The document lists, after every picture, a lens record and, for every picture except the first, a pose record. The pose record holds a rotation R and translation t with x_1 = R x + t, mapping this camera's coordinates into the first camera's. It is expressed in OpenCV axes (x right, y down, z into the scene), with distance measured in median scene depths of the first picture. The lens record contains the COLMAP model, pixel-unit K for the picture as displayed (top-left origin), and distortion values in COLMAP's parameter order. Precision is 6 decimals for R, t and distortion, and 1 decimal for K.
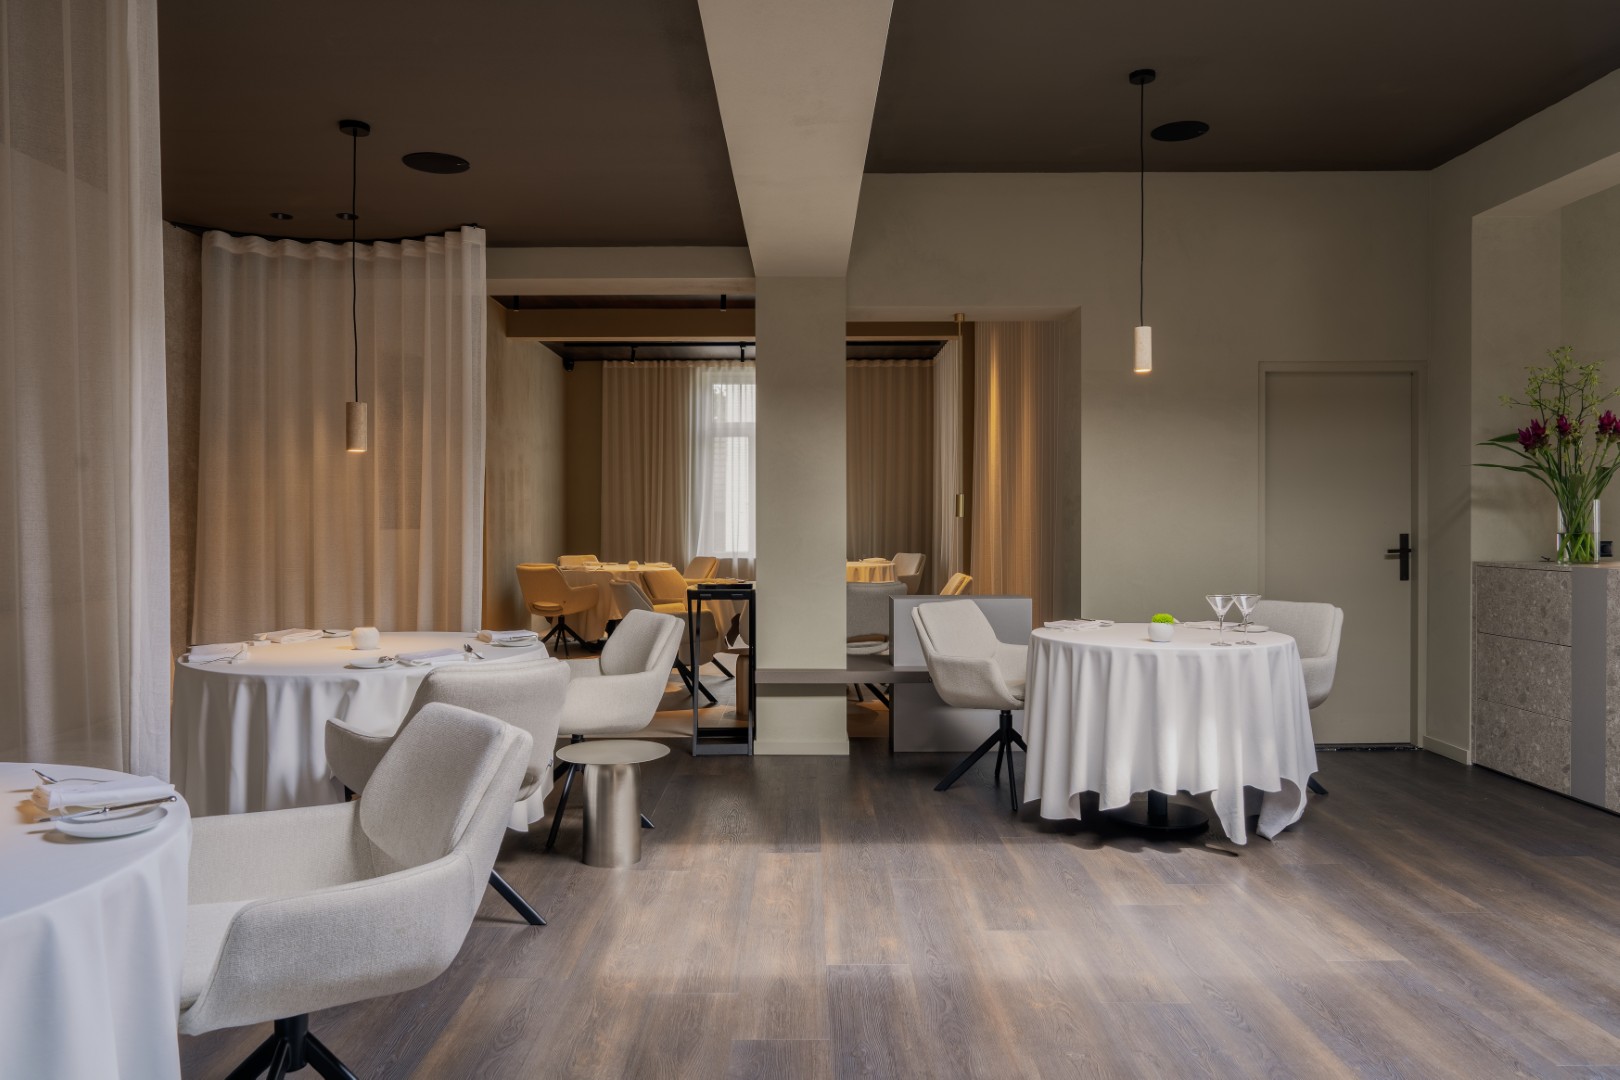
lens RADIAL K [[1075.8, 0, 810.0], [0, 1075.8, 540.0], [0, 0, 1]] dist [-0.008115, -0.002465]
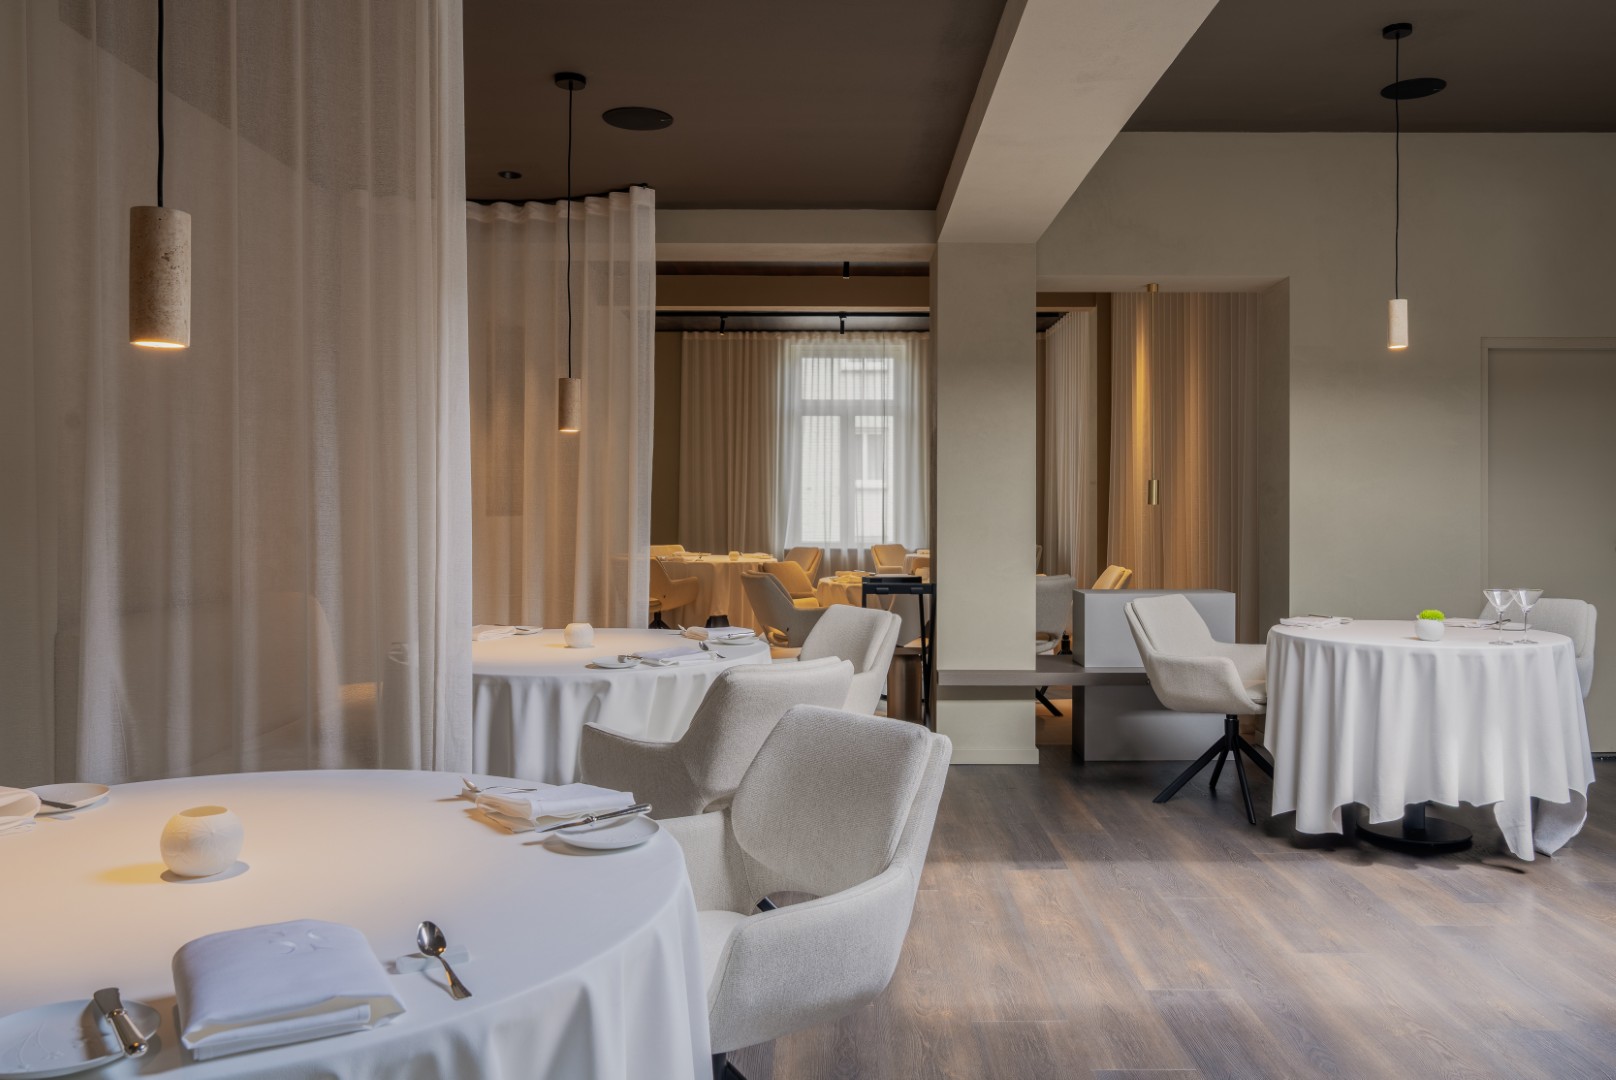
lens RADIAL K [[1182.9, 0, 880.0], [0, 1182.9, 515.2], [0, 0, 1]] dist [-0.008503, 0.001740]
pose [[0.999948, 0.002635, 0.009835, -0.150357], [-0.002521, 0.999929, -0.011604, -0.000012], [-0.009865, 0.011578, 0.999884, -0.010515]]
